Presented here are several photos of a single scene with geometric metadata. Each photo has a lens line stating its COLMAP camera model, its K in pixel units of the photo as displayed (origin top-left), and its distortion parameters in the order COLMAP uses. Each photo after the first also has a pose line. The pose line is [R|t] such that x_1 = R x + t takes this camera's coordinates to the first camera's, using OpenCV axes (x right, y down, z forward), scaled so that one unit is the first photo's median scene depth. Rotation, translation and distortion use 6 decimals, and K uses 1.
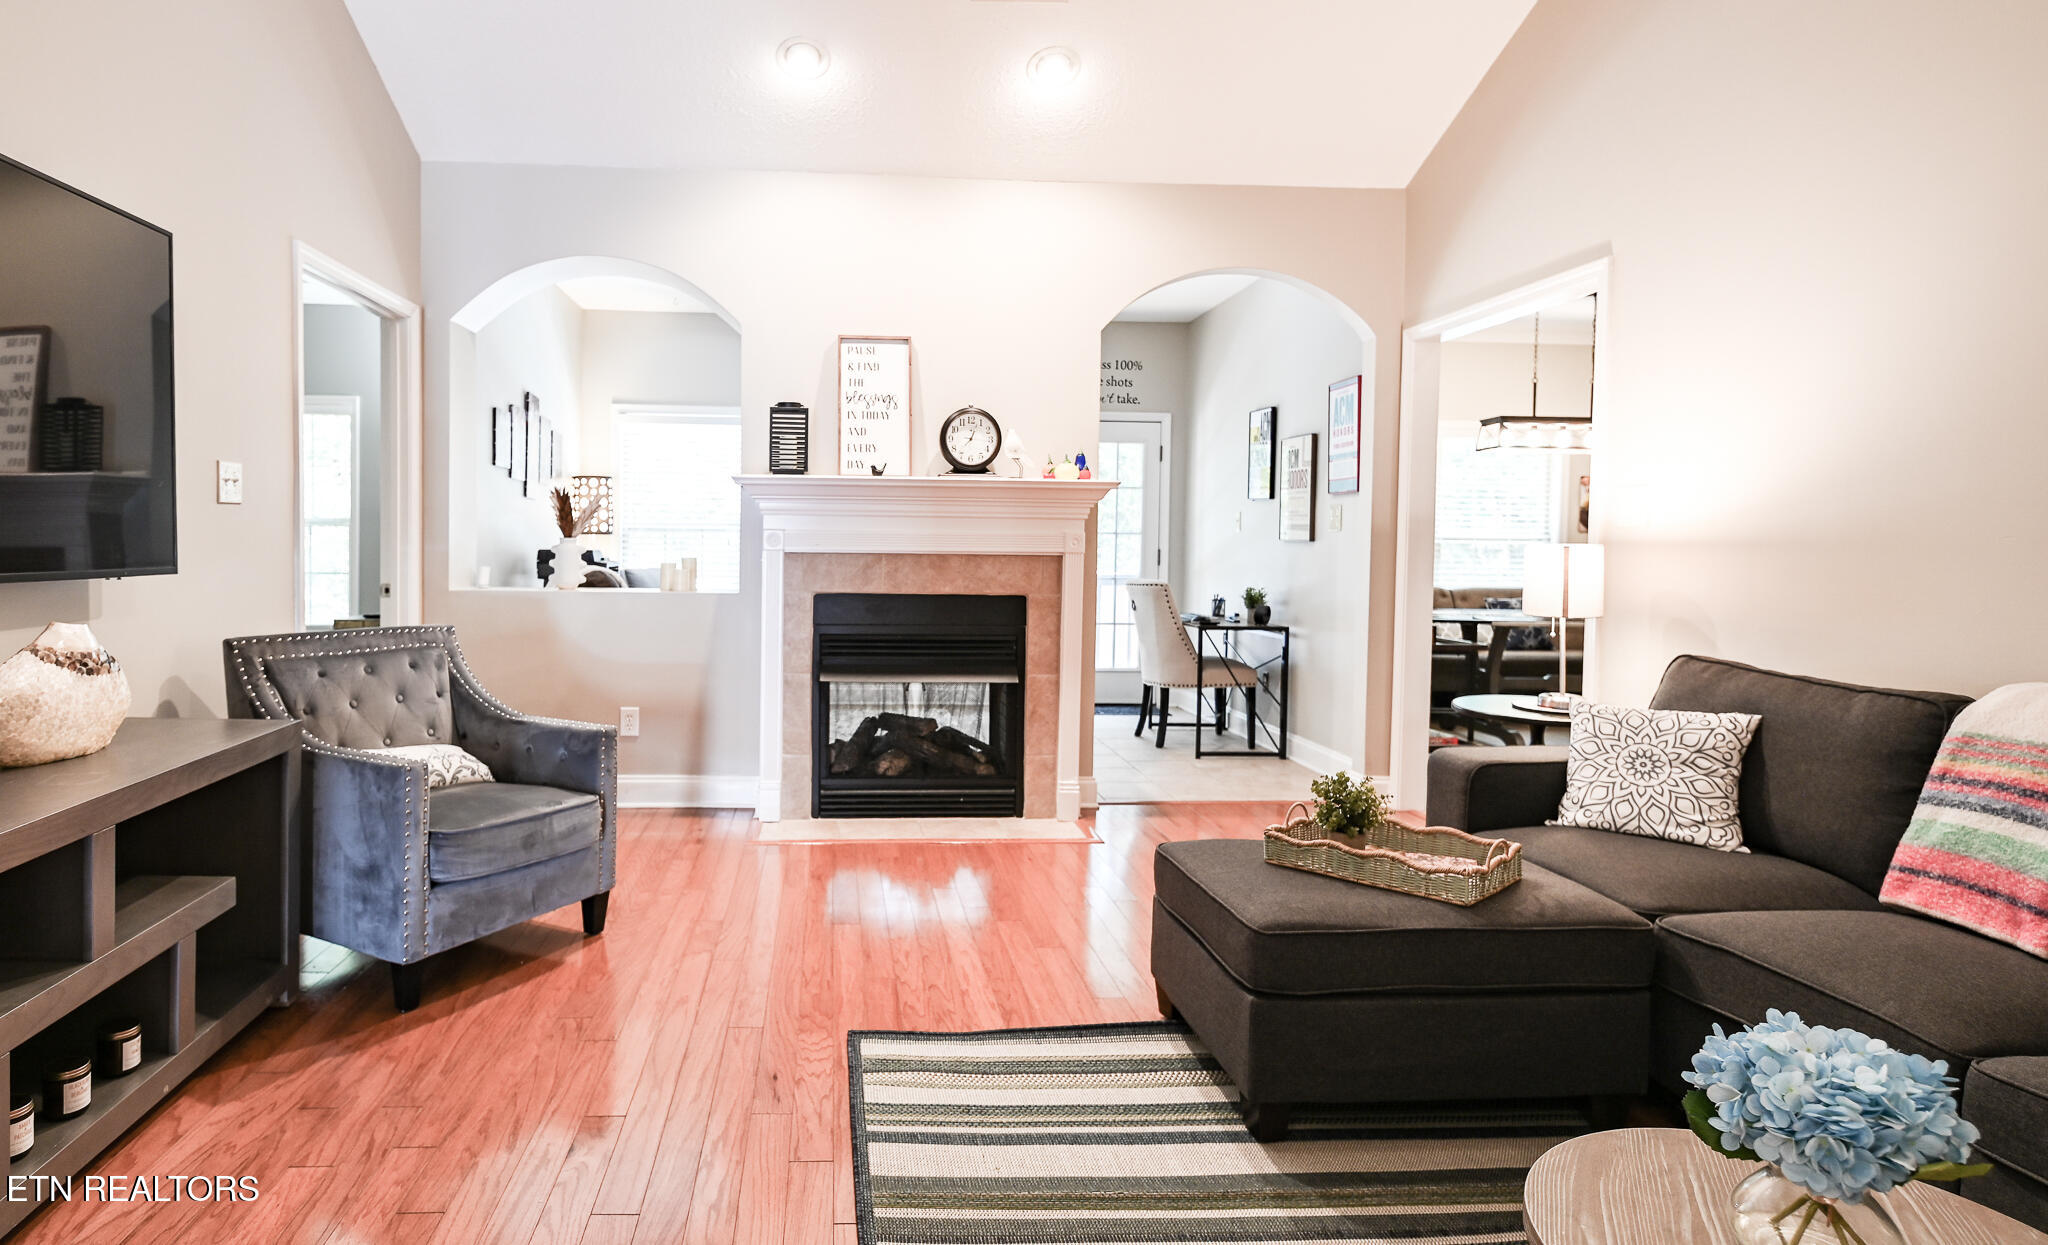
lens RADIAL K [[1101.4, 0, 889.7], [0, 1101.4, 579.4], [0, 0, 1]] dist [0.003241, -0.006702]
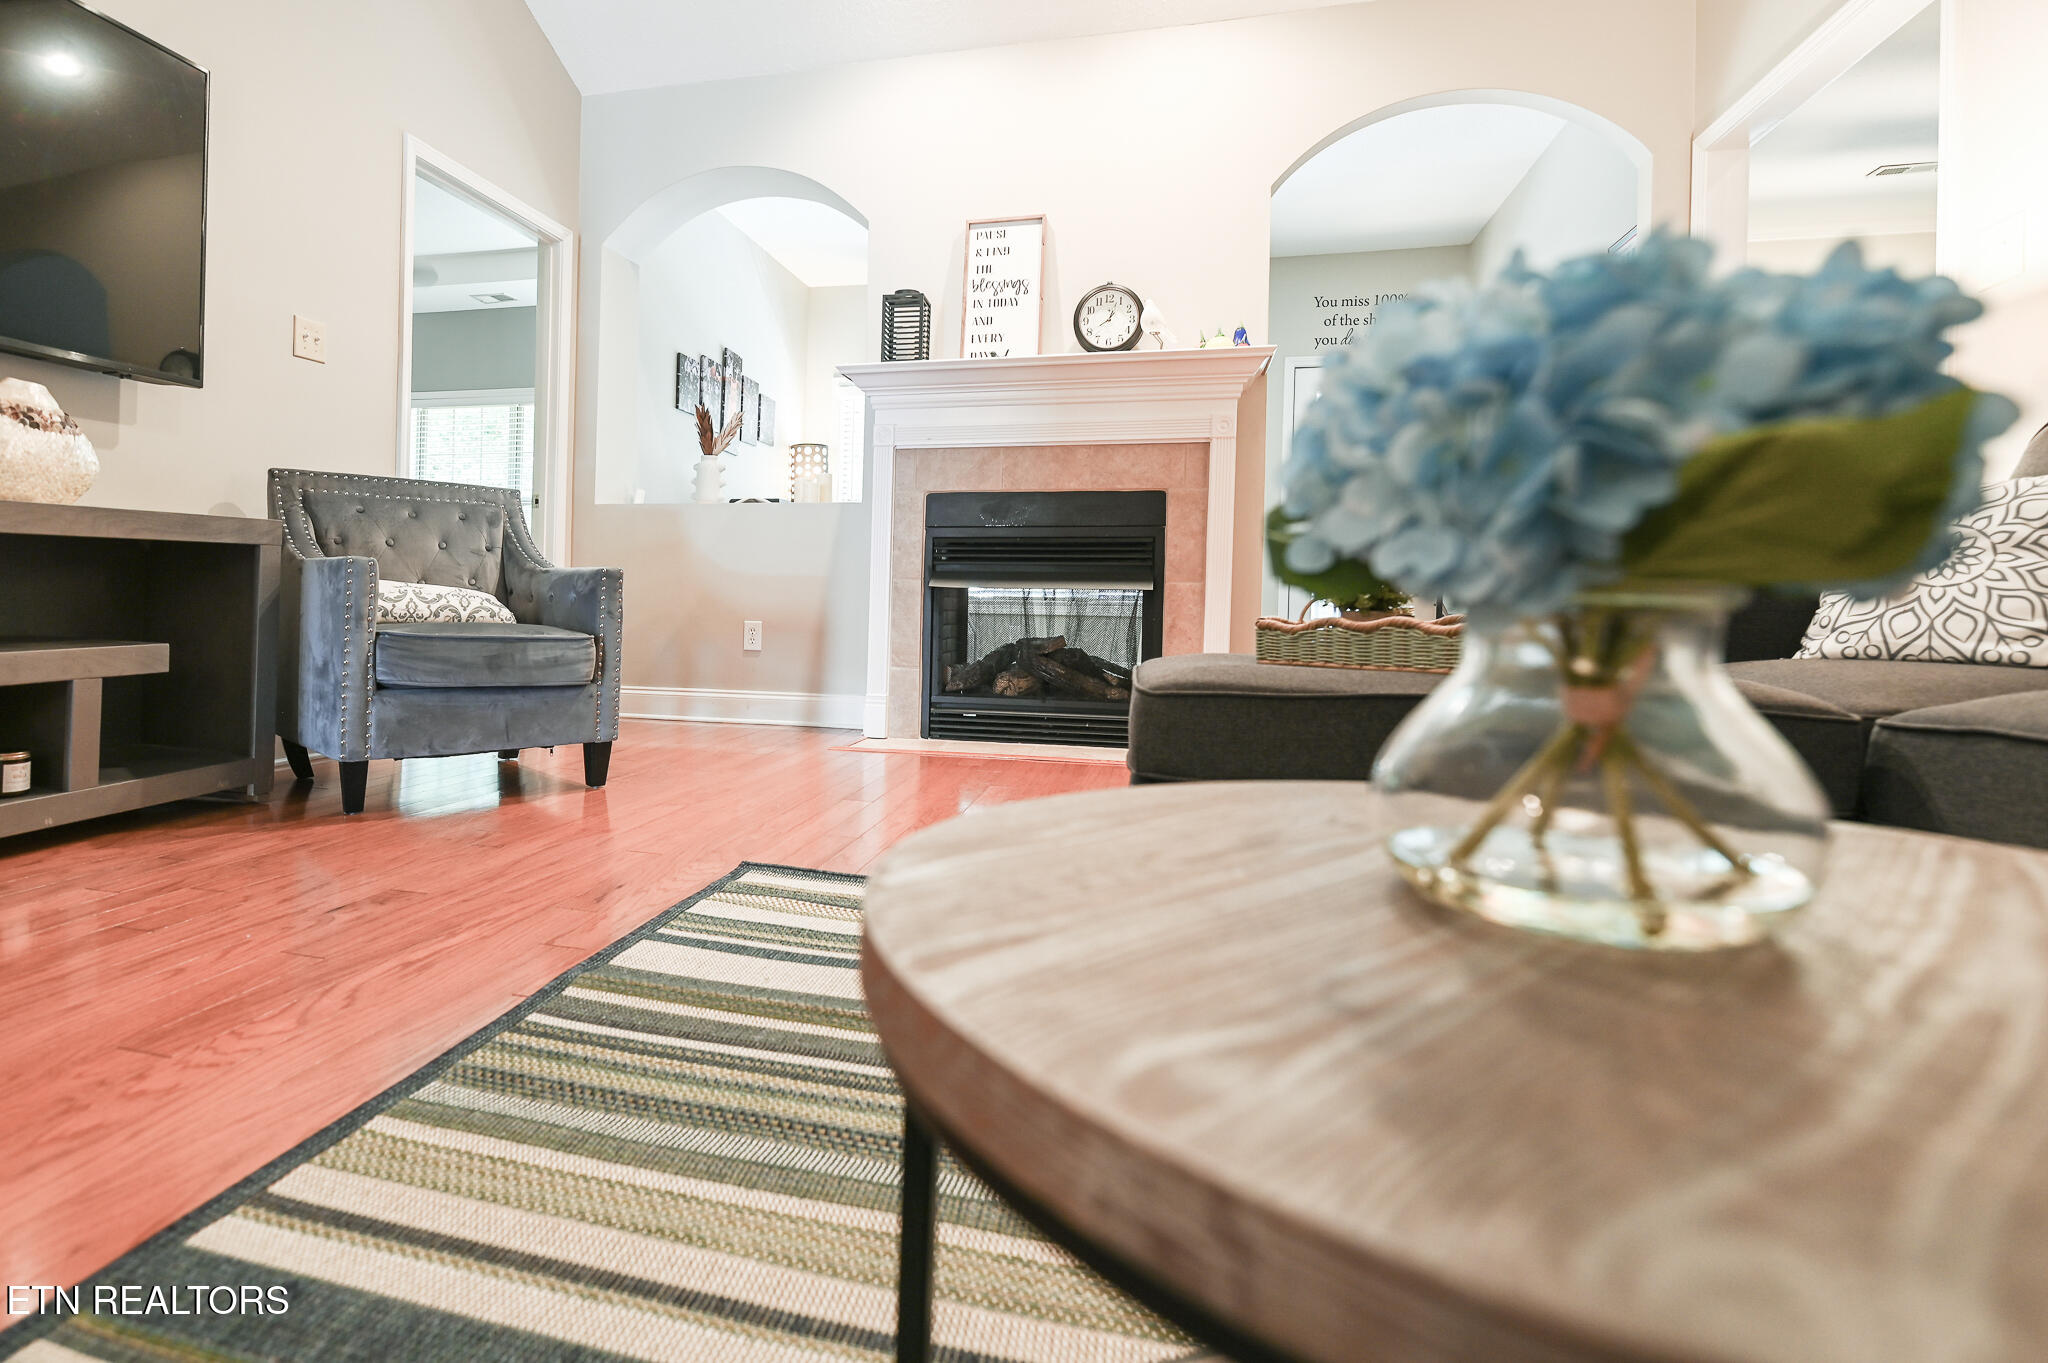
lens RADIAL K [[1068.3, 0, 892.1], [0, 1068.3, 607.0], [0, 0, 1]] dist [0.003717, -0.008306]
pose [[0.949114, 0.006450, -0.314866, 0.185640], [-0.017101, 0.999371, -0.031076, 0.136101], [0.314468, 0.034879, 0.948627, 0.145968]]
